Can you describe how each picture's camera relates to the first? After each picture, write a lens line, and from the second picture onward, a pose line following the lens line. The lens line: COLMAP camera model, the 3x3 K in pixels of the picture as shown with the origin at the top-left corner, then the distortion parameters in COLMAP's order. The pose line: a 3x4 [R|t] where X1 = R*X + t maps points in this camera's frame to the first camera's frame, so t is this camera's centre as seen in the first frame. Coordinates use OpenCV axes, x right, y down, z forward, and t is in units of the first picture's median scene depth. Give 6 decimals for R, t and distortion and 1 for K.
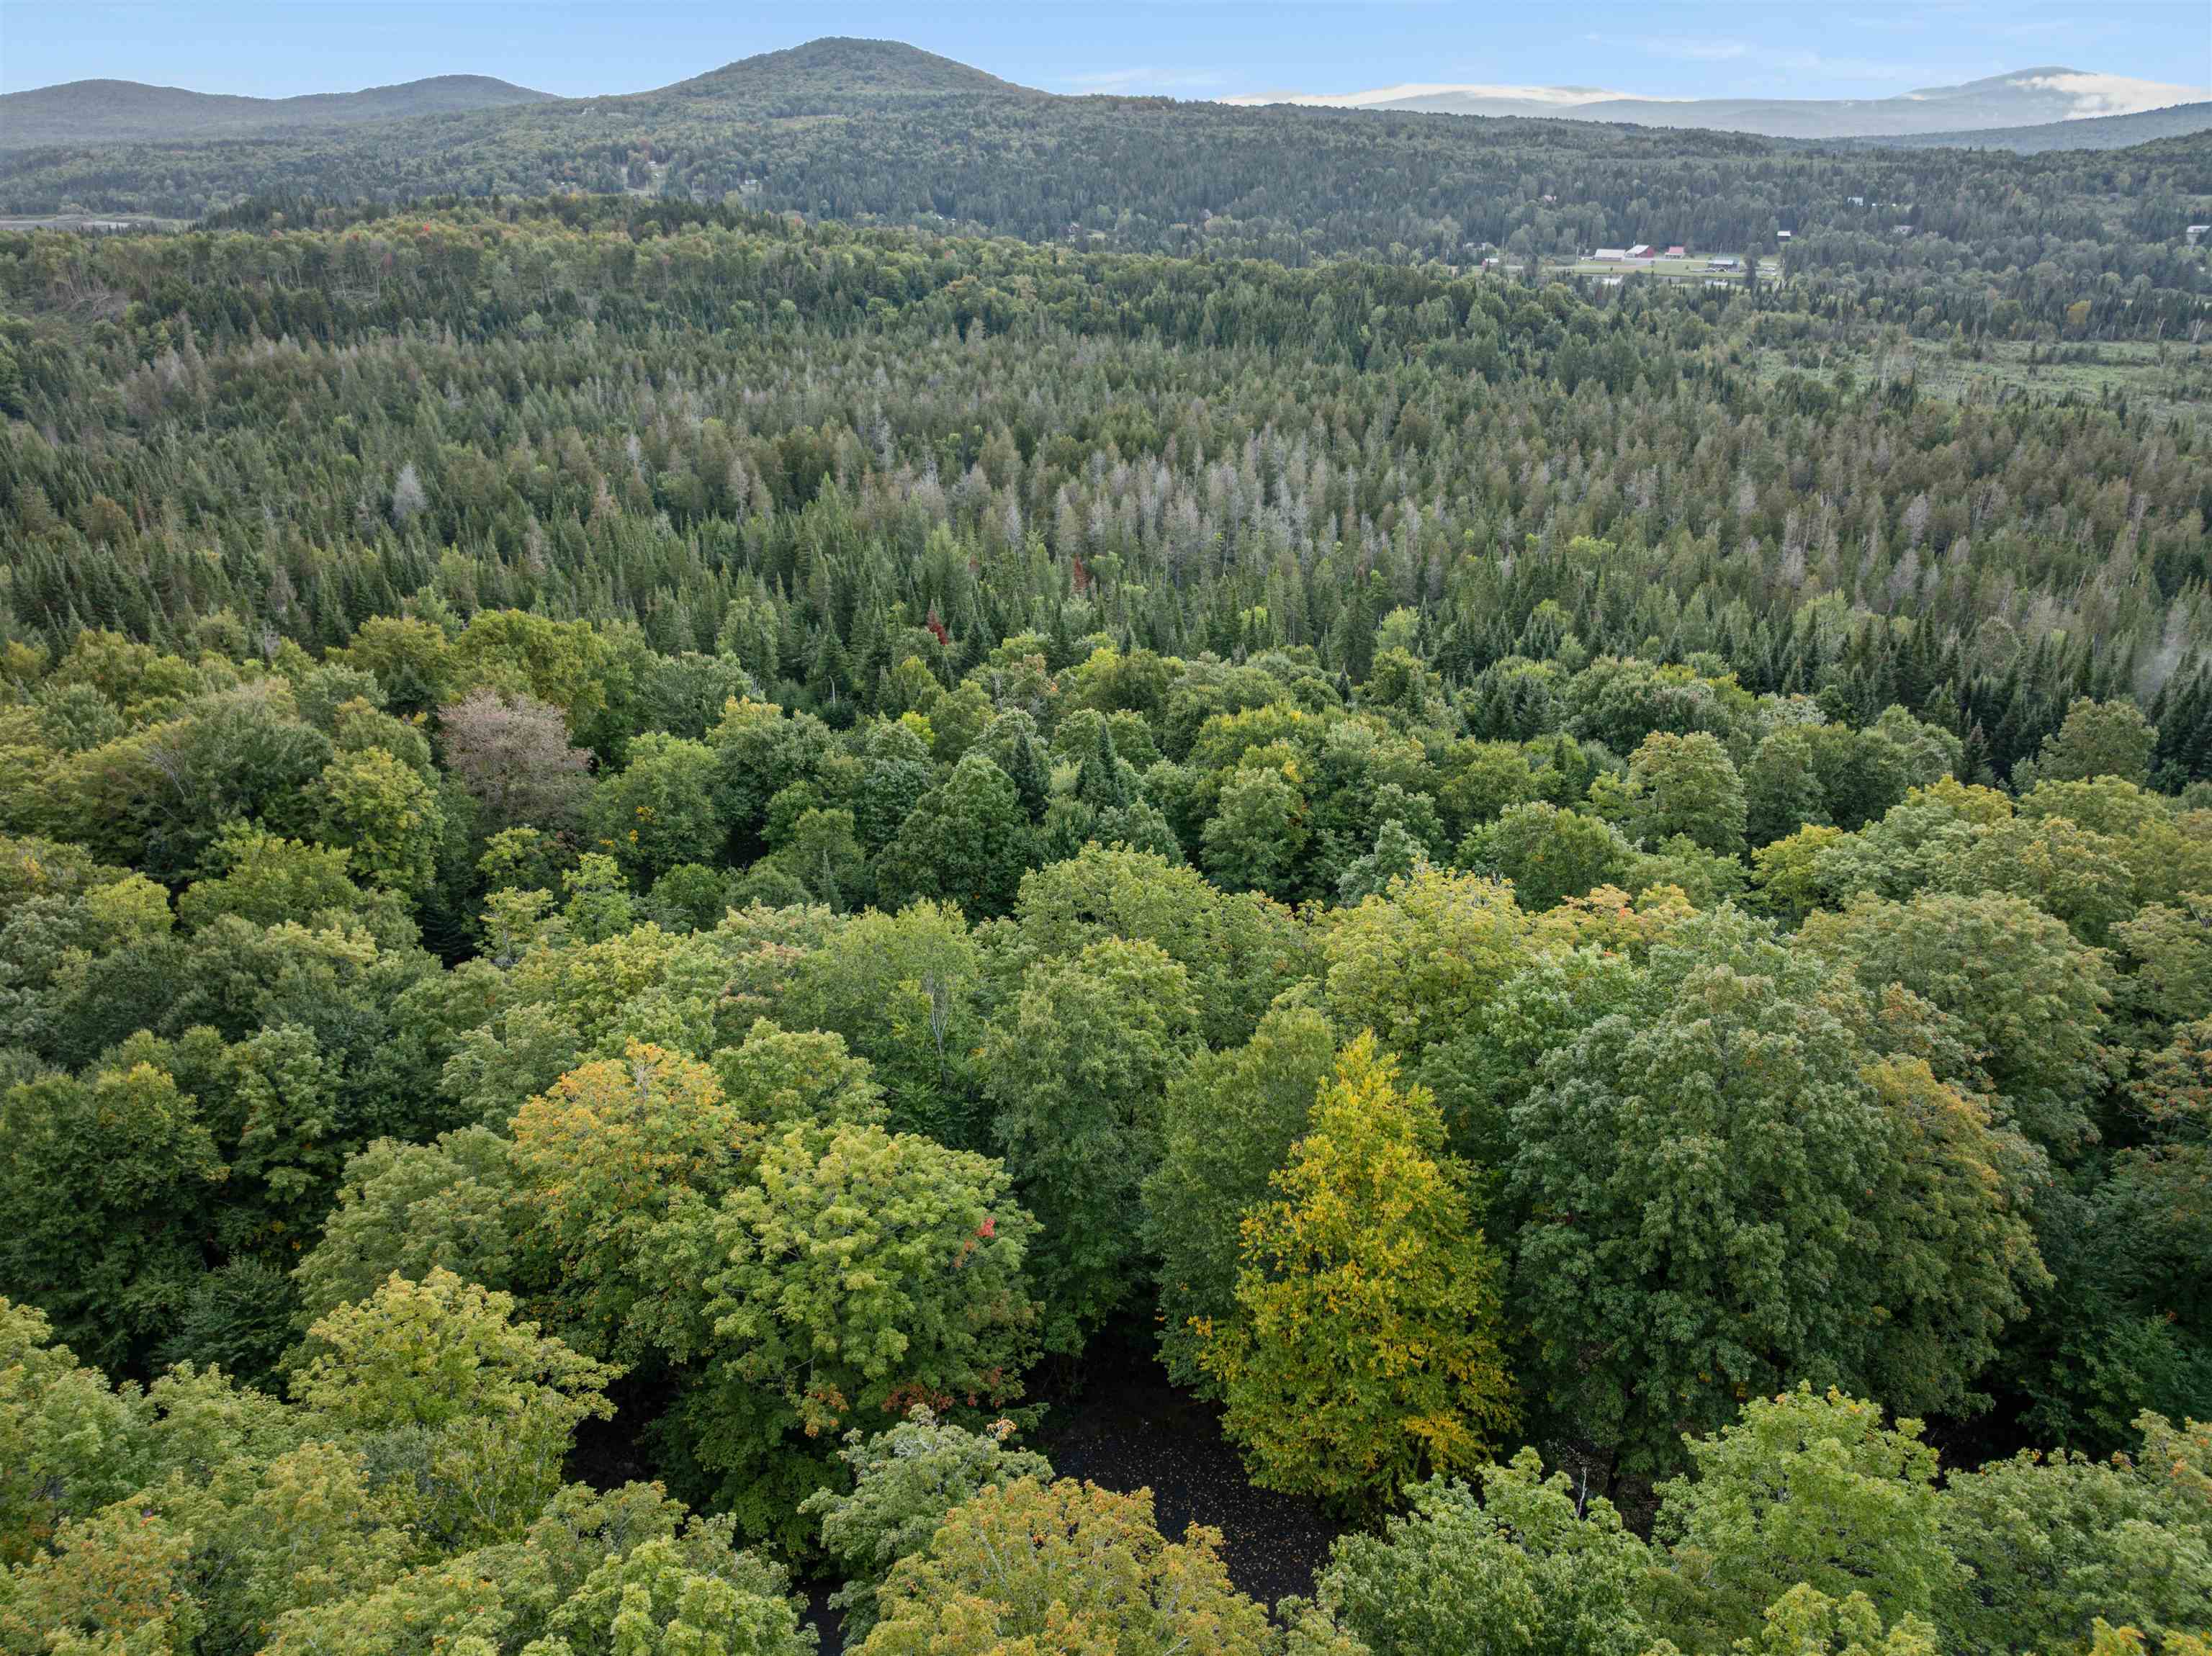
lens RADIAL K [[1560.9, 0, 1113.6], [0, 1560.9, 820.6], [0, 0, 1]] dist [-0.036185, -0.001956]
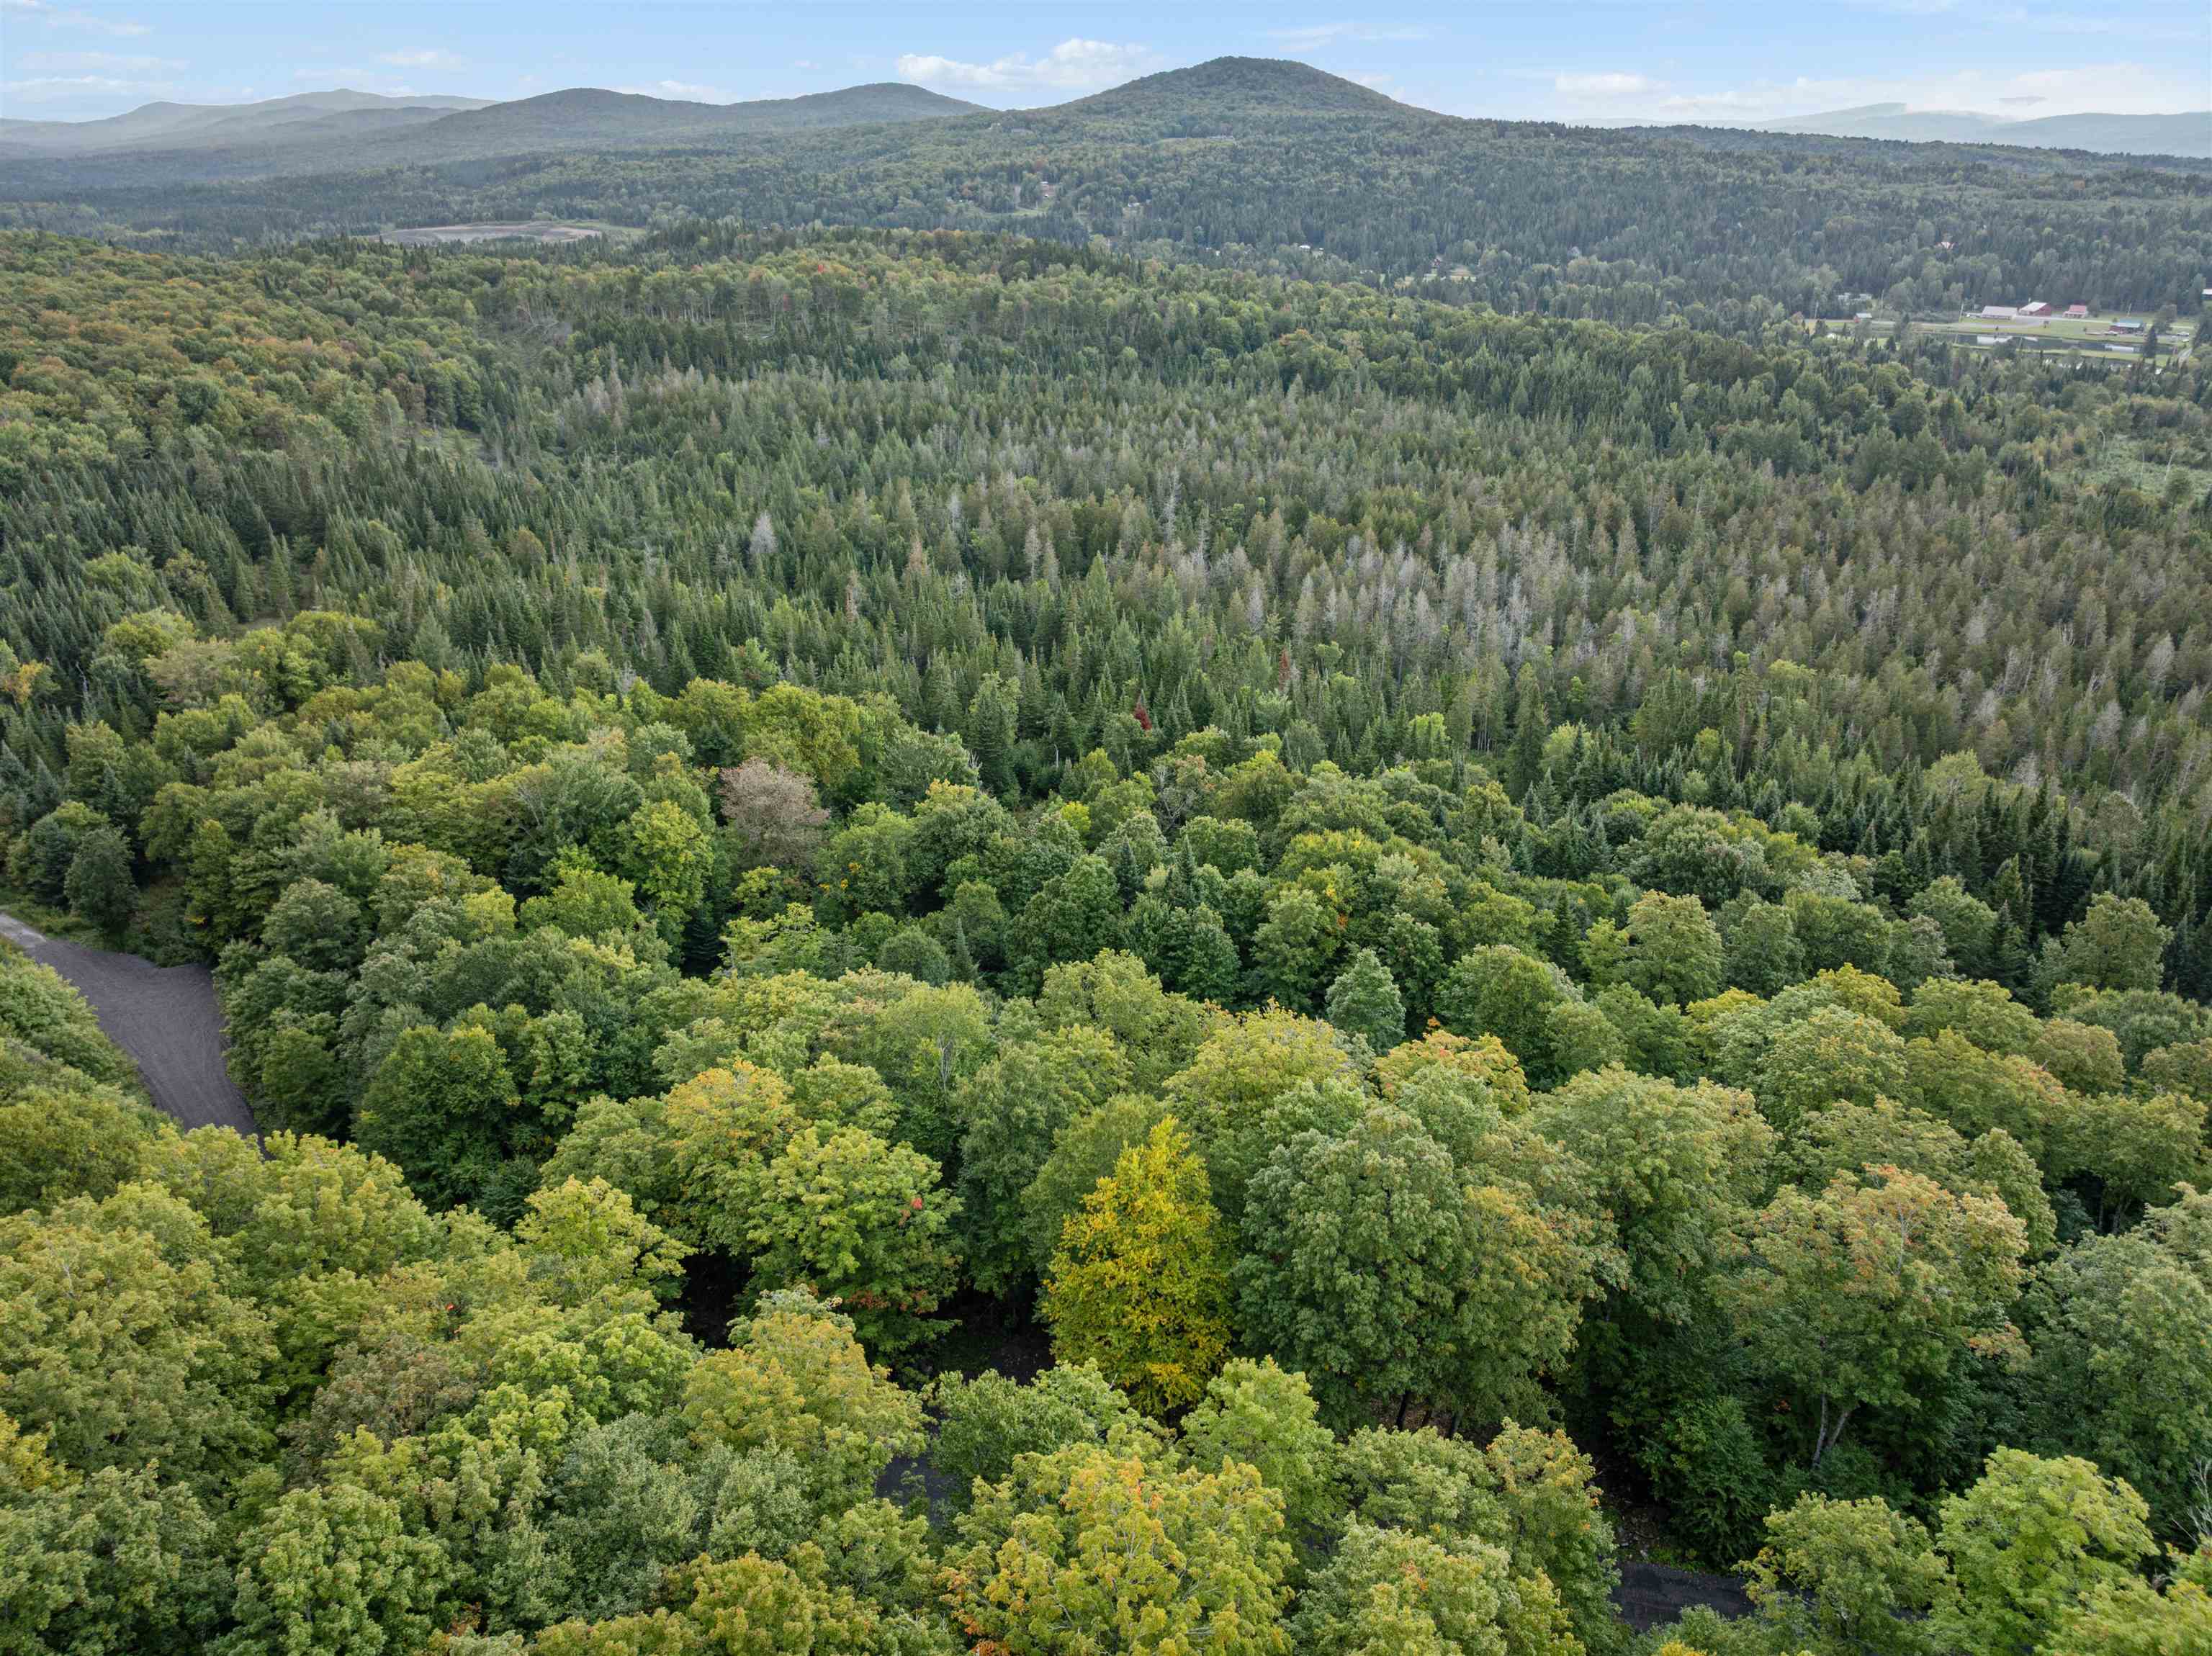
lens RADIAL K [[1560.9, 0, 1113.6], [0, 1560.9, 820.6], [0, 0, 1]] dist [-0.036185, -0.001956]
pose [[0.972171, 0.099997, -0.211861, 0.158569], [-0.100415, 0.994907, 0.008812, -0.064899], [0.211663, 0.012708, 0.977260, -0.209925]]
